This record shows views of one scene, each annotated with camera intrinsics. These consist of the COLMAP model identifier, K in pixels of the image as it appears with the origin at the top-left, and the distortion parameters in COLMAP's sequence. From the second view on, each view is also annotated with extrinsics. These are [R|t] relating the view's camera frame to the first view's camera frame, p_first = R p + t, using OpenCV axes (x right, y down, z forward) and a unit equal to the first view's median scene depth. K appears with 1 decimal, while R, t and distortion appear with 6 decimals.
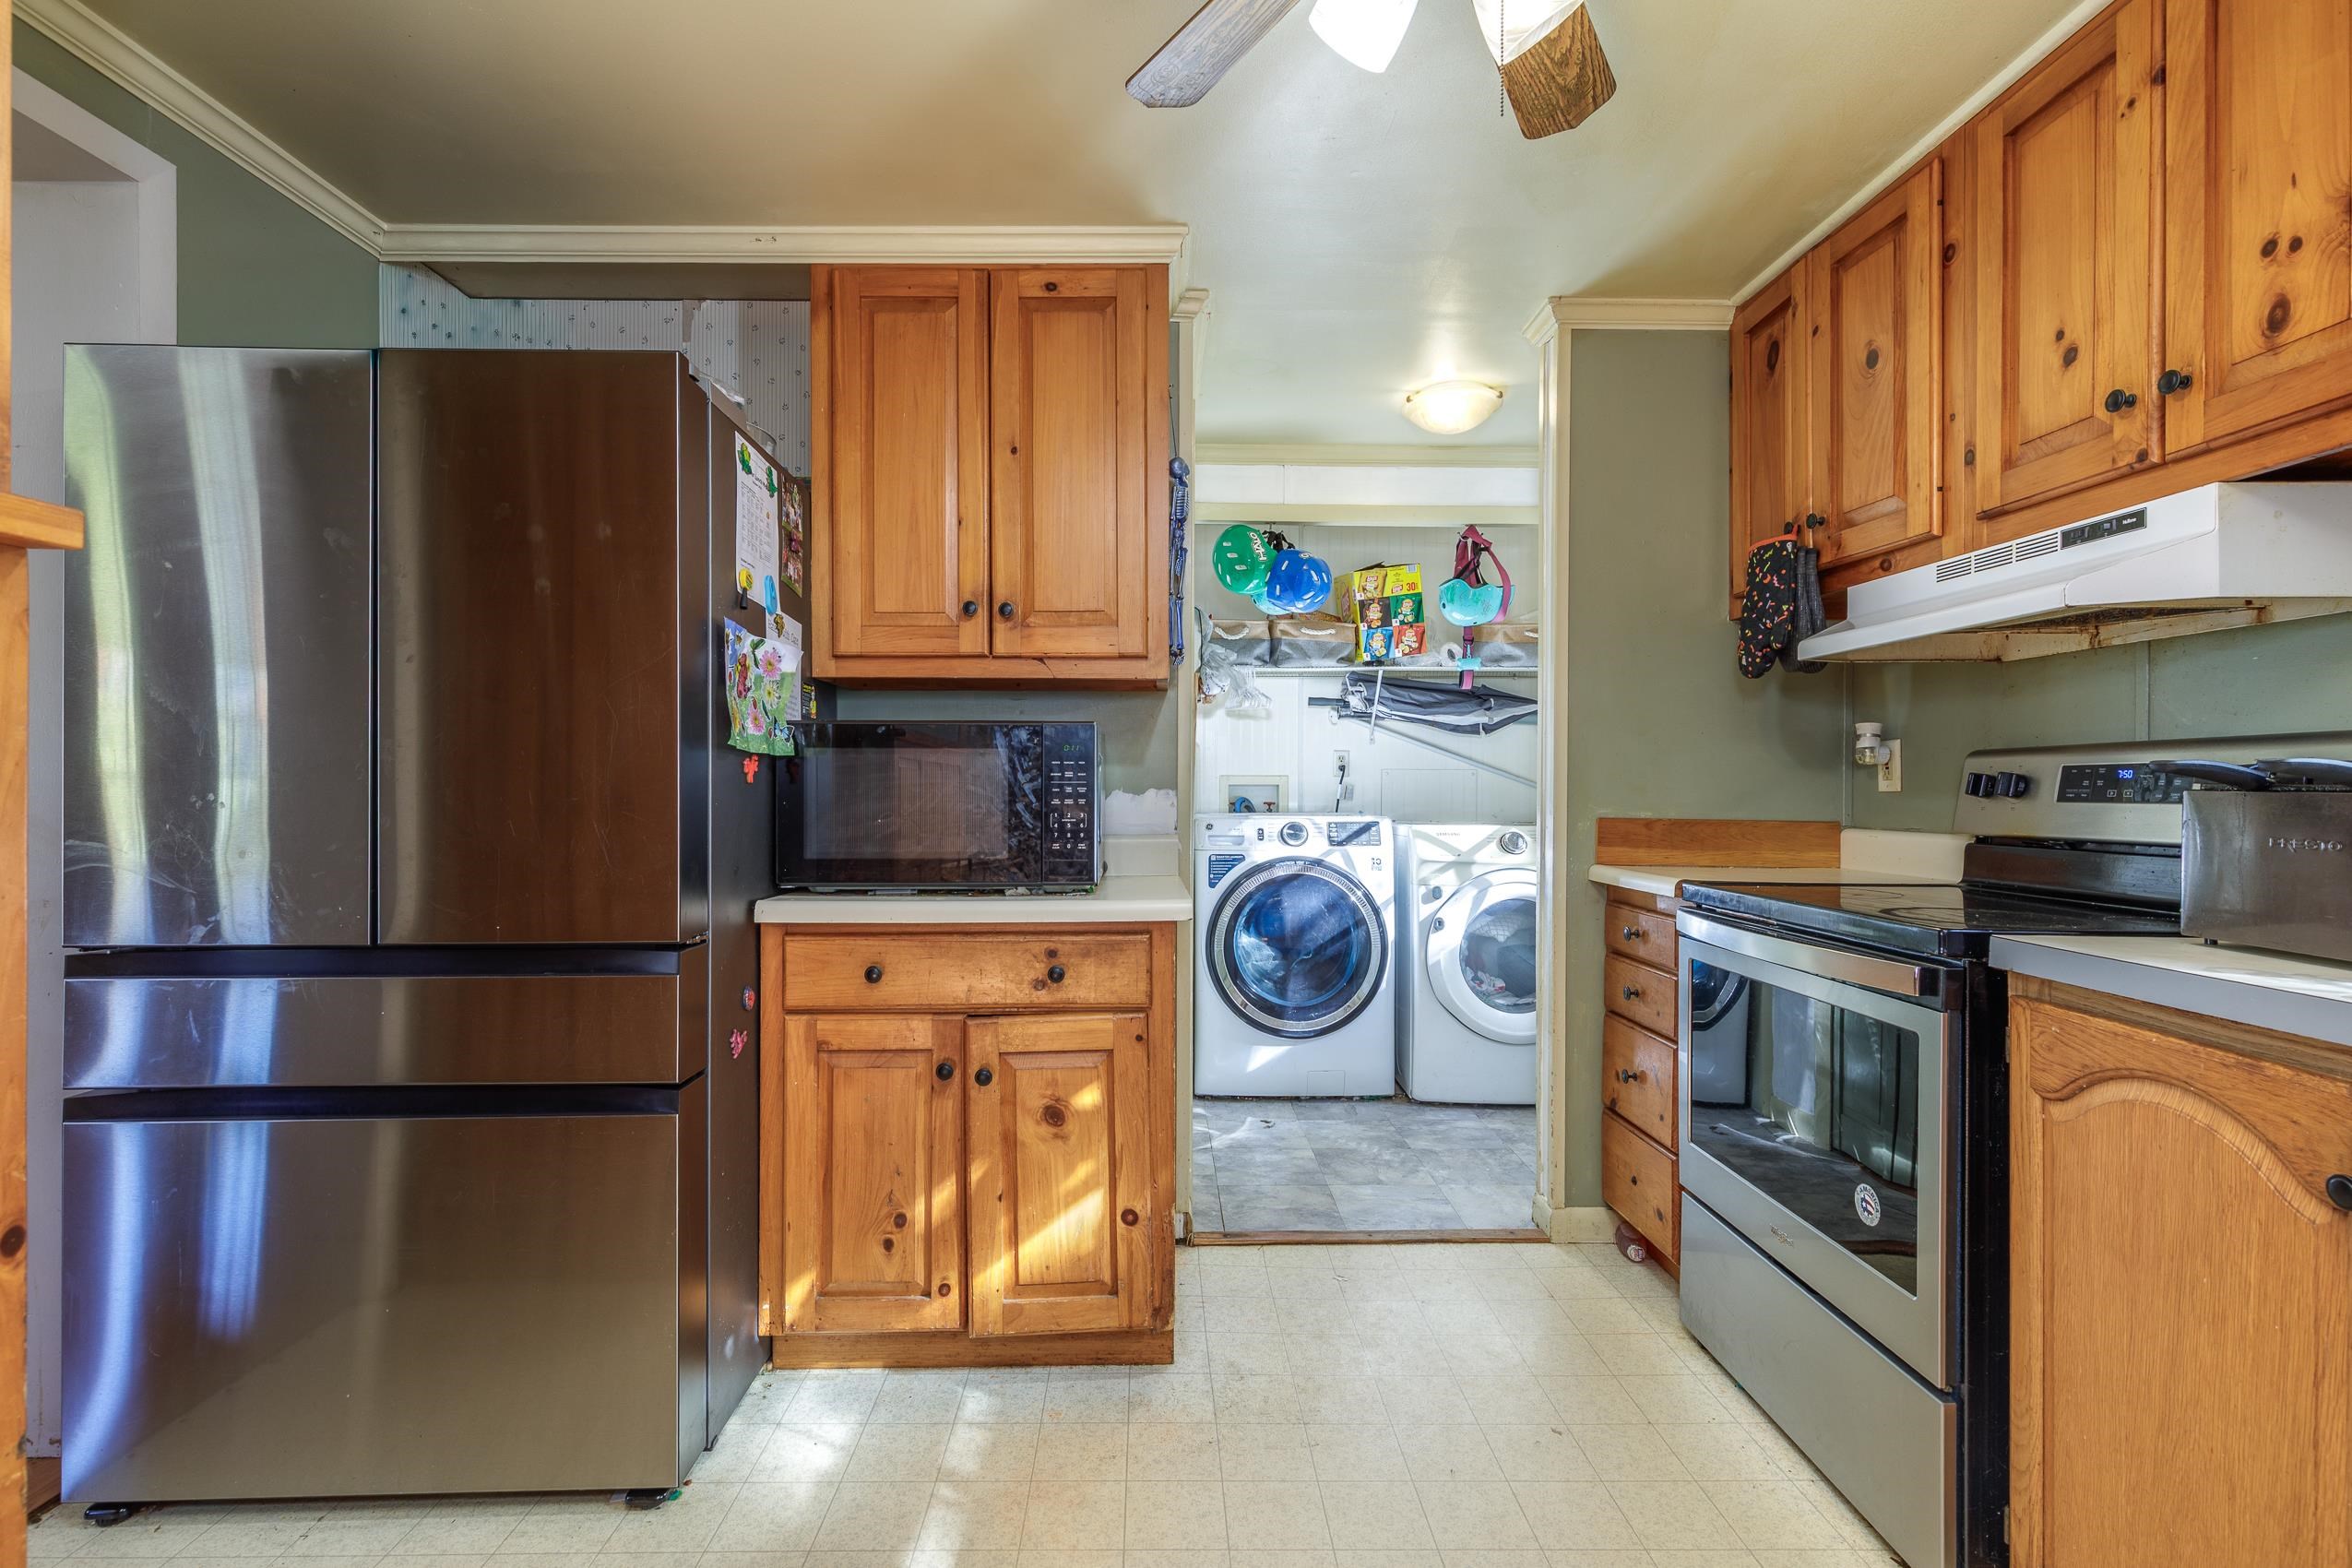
lens RADIAL K [[1086.0, 0, 1194.1], [0, 1086.0, 797.5], [0, 0, 1]] dist [-0.003331, -0.001335]
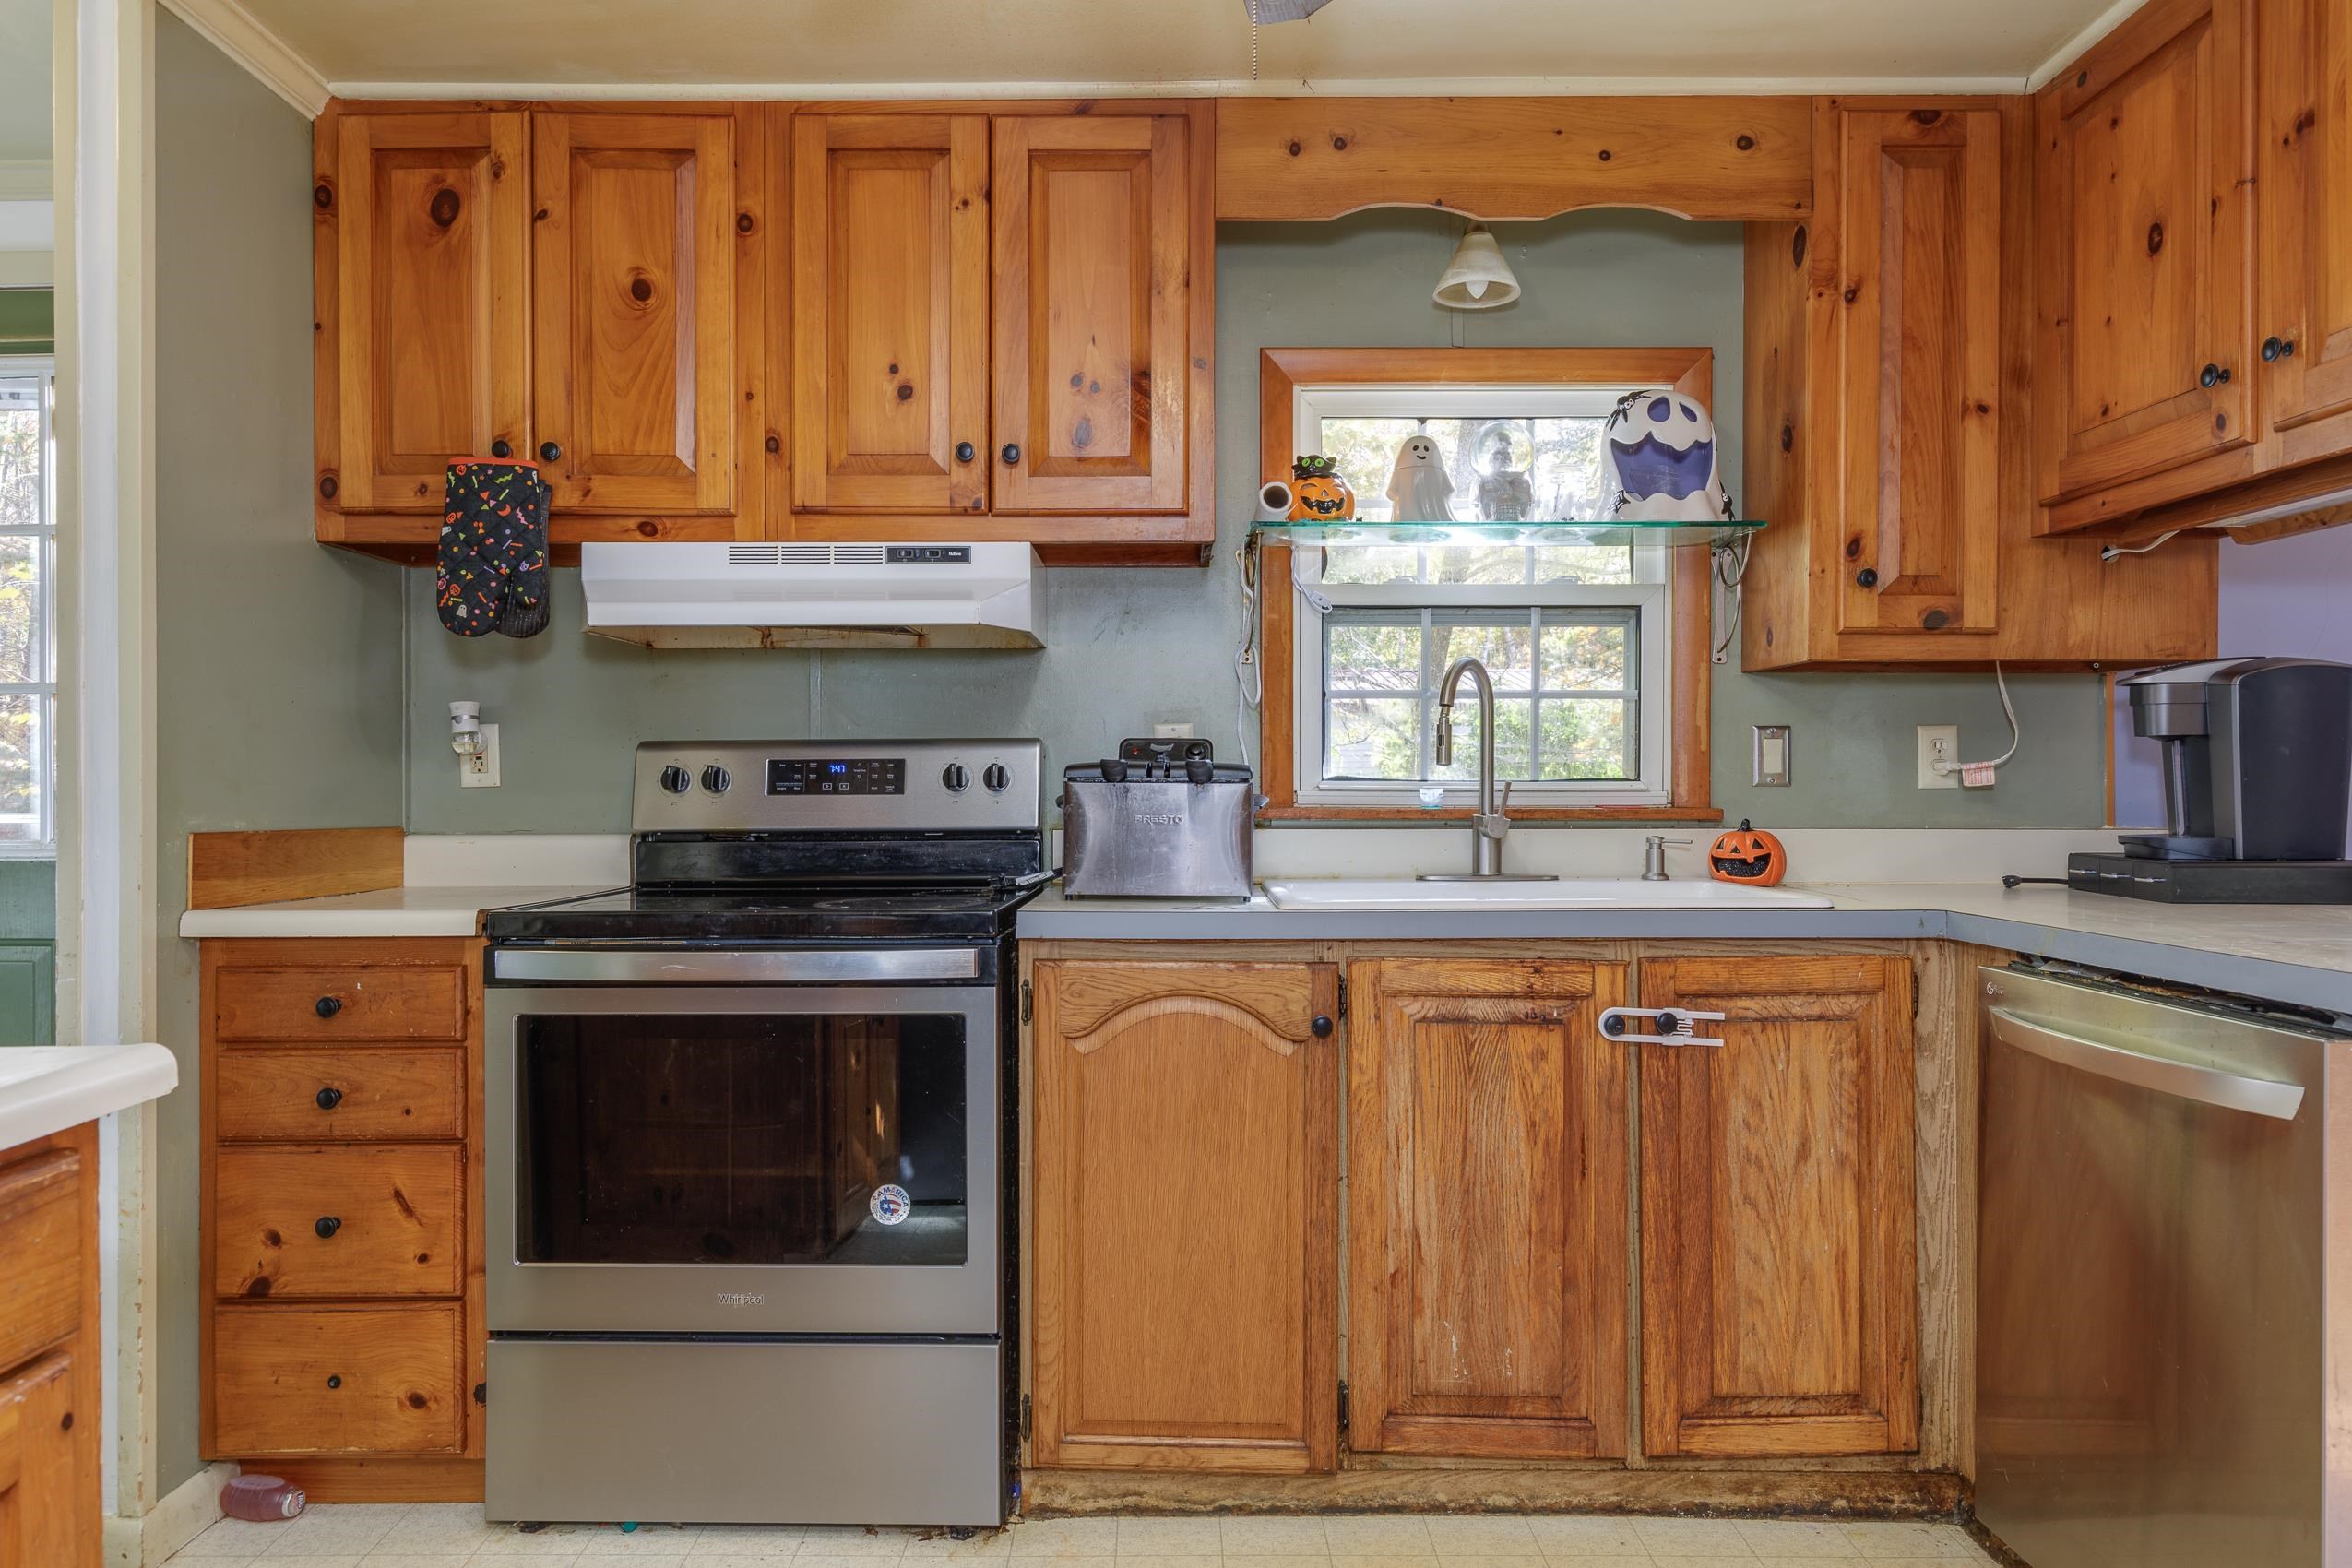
lens RADIAL K [[1441.9, 0, 1170.5], [0, 1441.9, 793.3], [0, 0, 1]] dist [-0.004867, -0.001979]
pose [[0.020992, -0.009567, 0.999734, -0.595015], [0.012063, 0.999884, 0.009315, -0.005983], [-0.999707, 0.011864, 0.021105, 0.624787]]
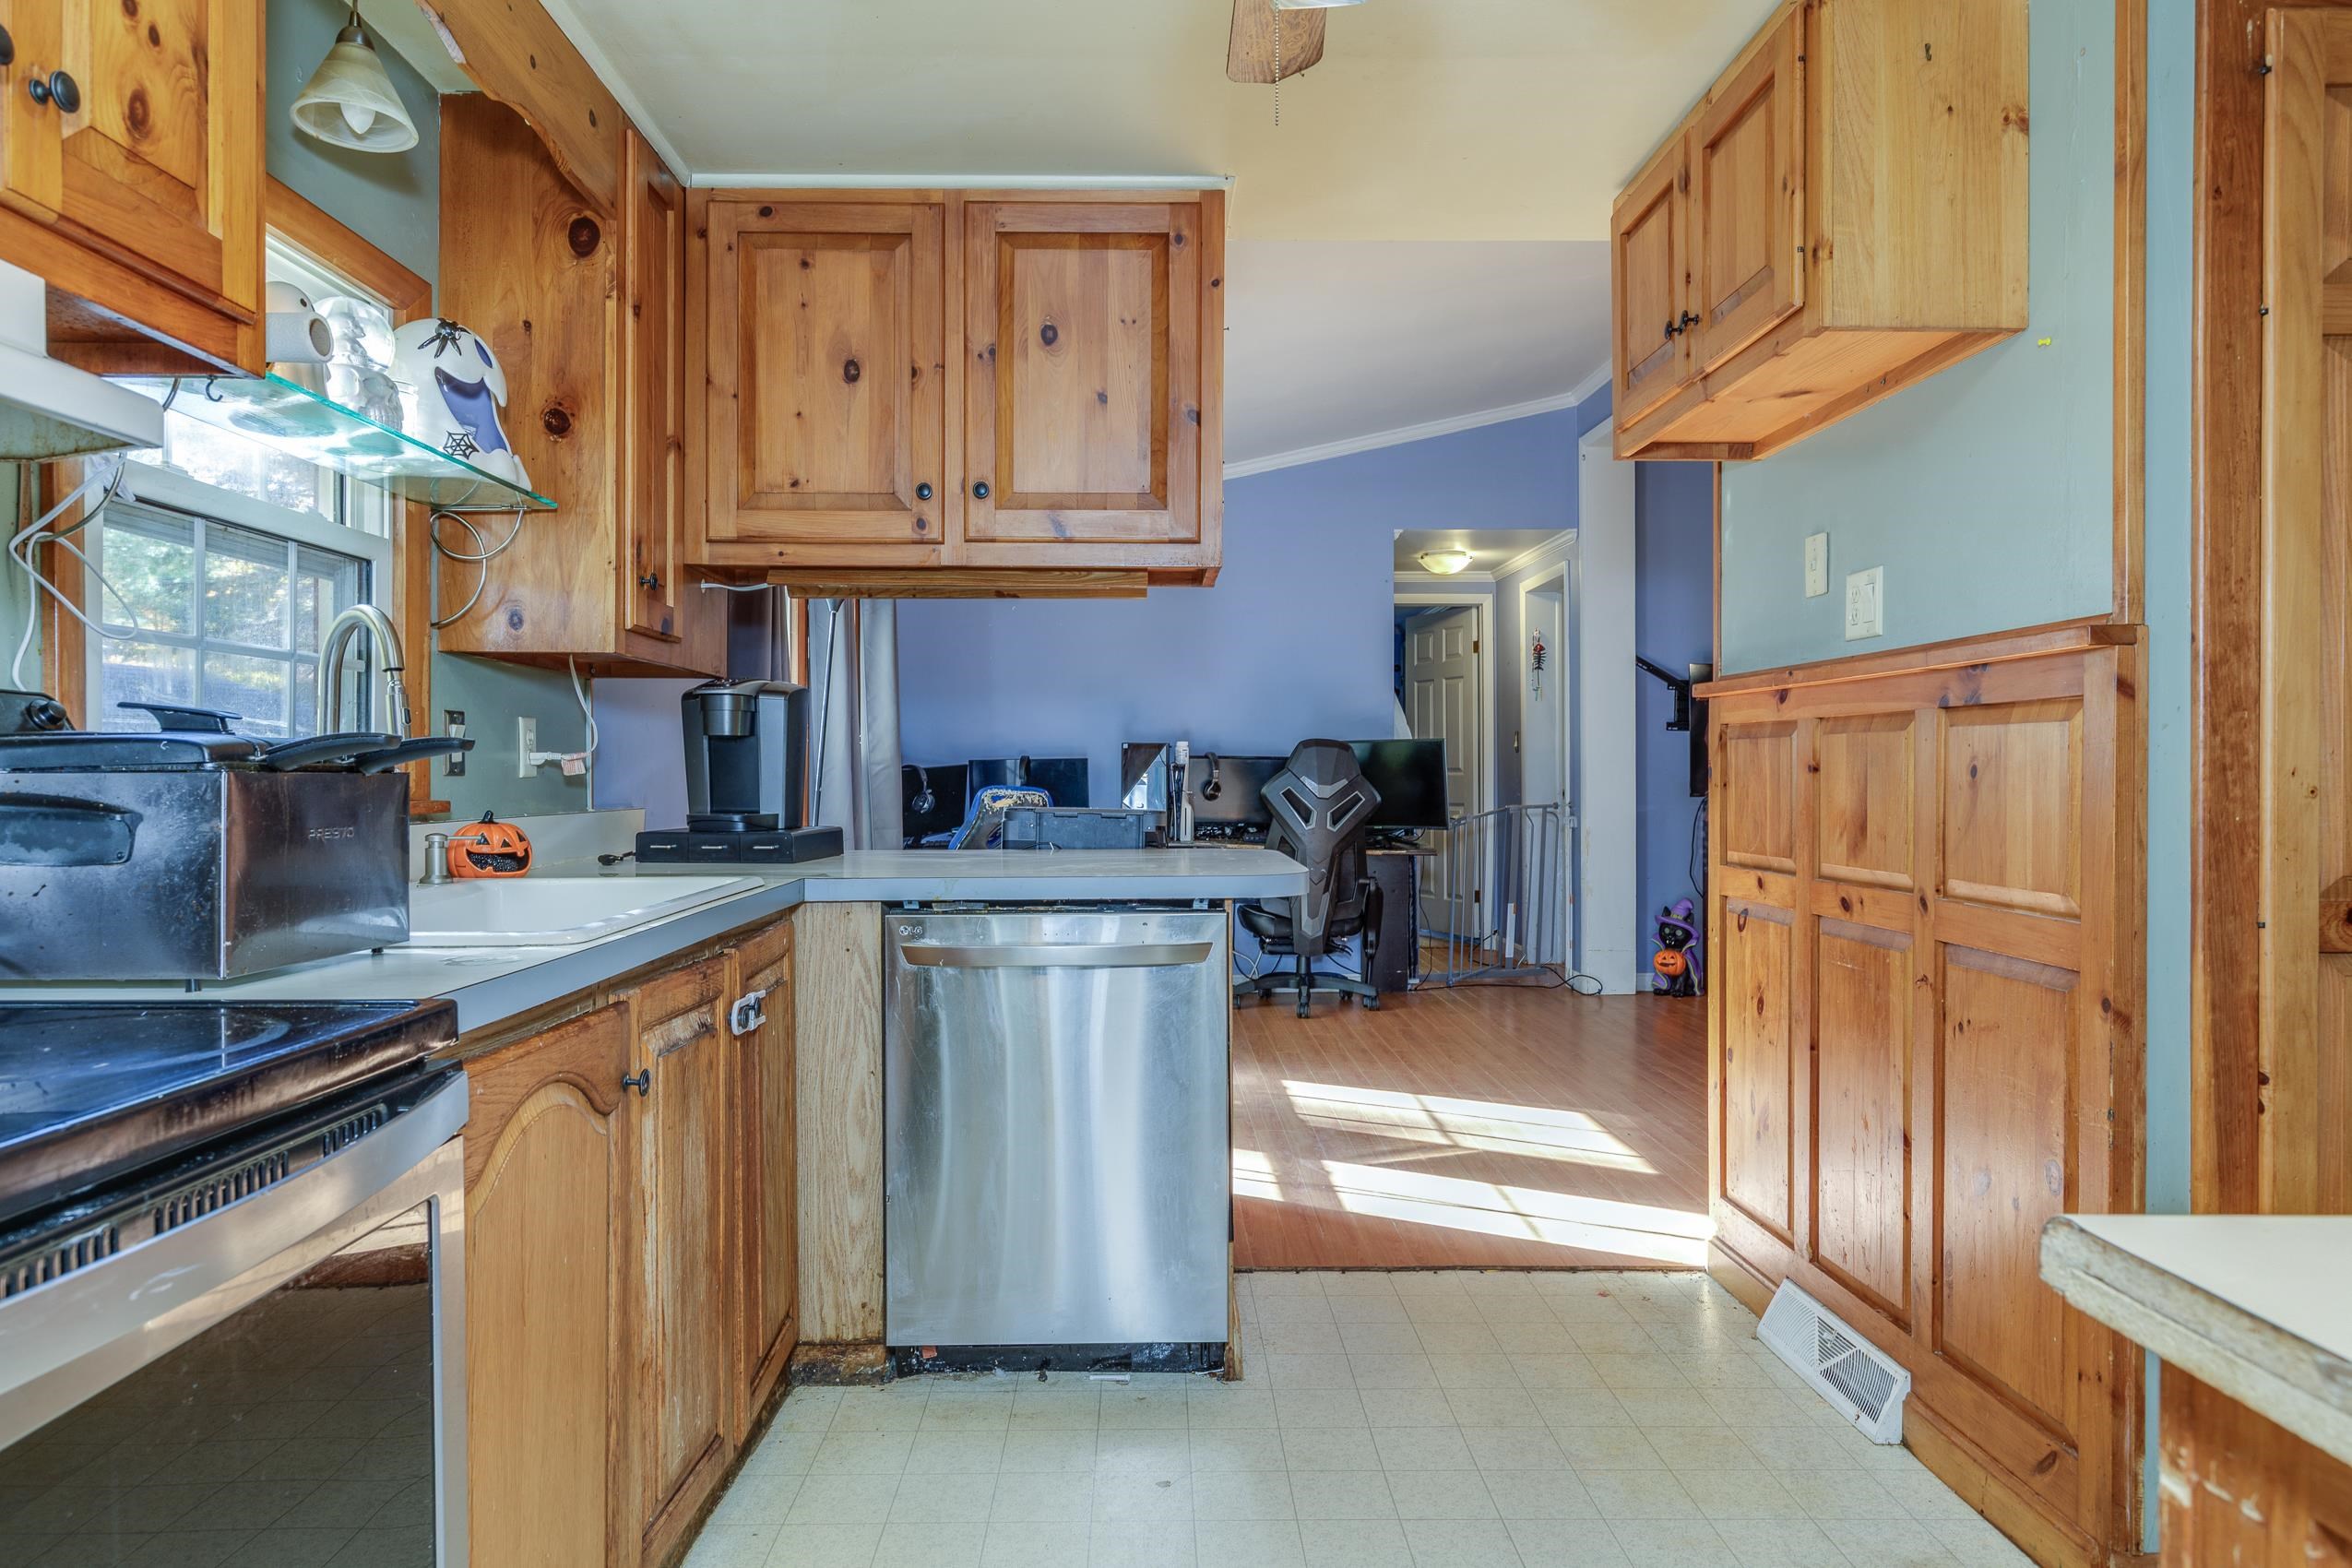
lens RADIAL K [[1441.9, 0, 1170.5], [0, 1441.9, 793.3], [0, 0, 1]] dist [-0.004867, -0.001979]
pose [[-0.999991, -0.000438, 0.004217, 0.225539], [-0.000330, 0.999673, 0.025552, -0.011074], [-0.004227, 0.025550, -0.999665, 1.436572]]
